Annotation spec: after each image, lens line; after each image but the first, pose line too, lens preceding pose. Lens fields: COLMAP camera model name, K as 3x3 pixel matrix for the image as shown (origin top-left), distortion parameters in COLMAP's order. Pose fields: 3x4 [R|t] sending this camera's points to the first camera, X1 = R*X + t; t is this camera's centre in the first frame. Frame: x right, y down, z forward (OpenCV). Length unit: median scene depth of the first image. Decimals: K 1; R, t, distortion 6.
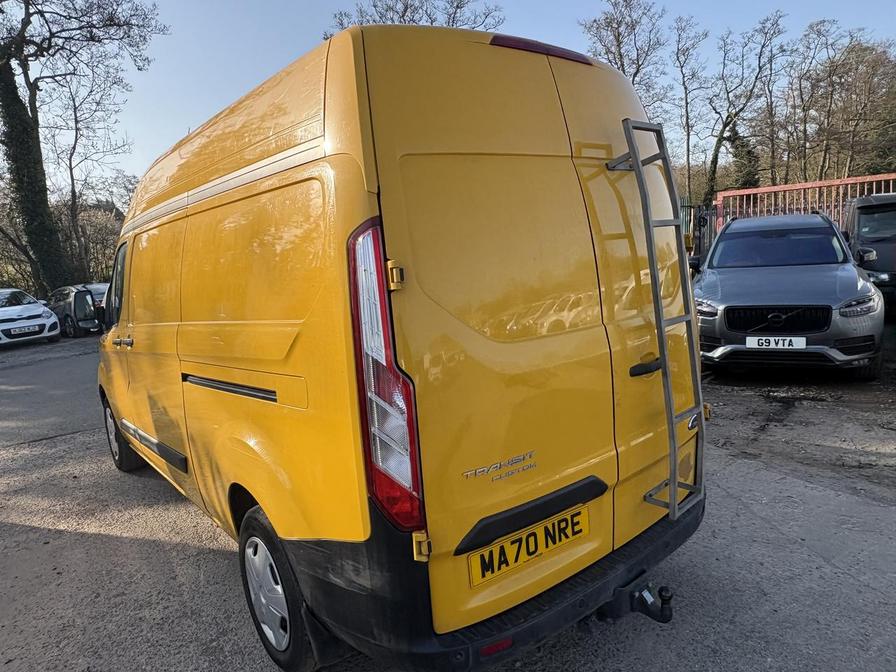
lens RADIAL K [[587.3, 0, 449.9], [0, 587.3, 339.9], [0, 0, 1]] dist [-0.003413, 0.002005]
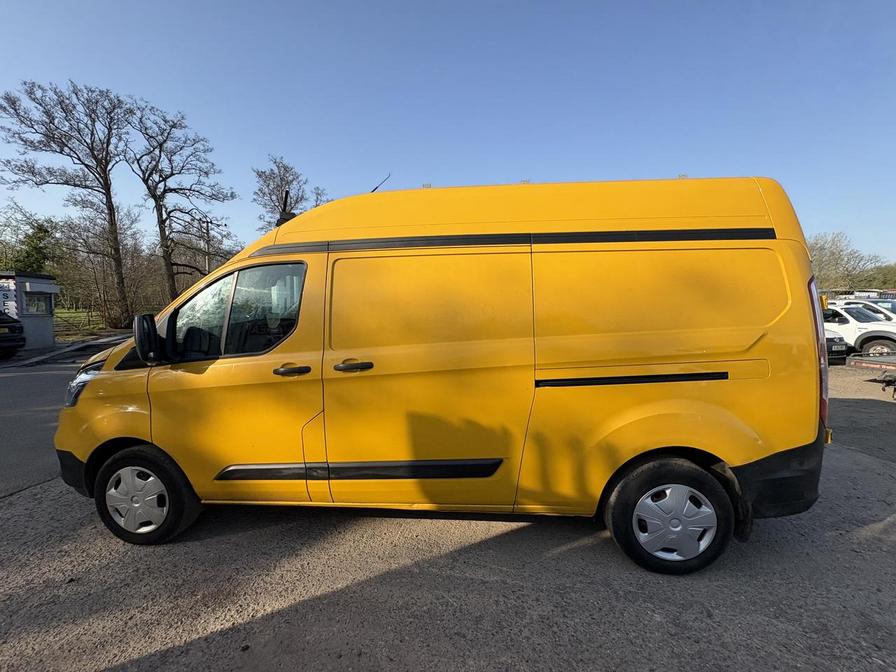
lens RADIAL K [[355.4, 0, 446.5], [0, 355.4, 329.0], [0, 0, 1]] dist [0.000682, 0.000009]
pose [[0.694594, 0.033785, 0.718608, -0.839029], [0.059948, 0.992704, -0.104616, 0.013378], [-0.716900, 0.115745, 0.687501, 0.469222]]
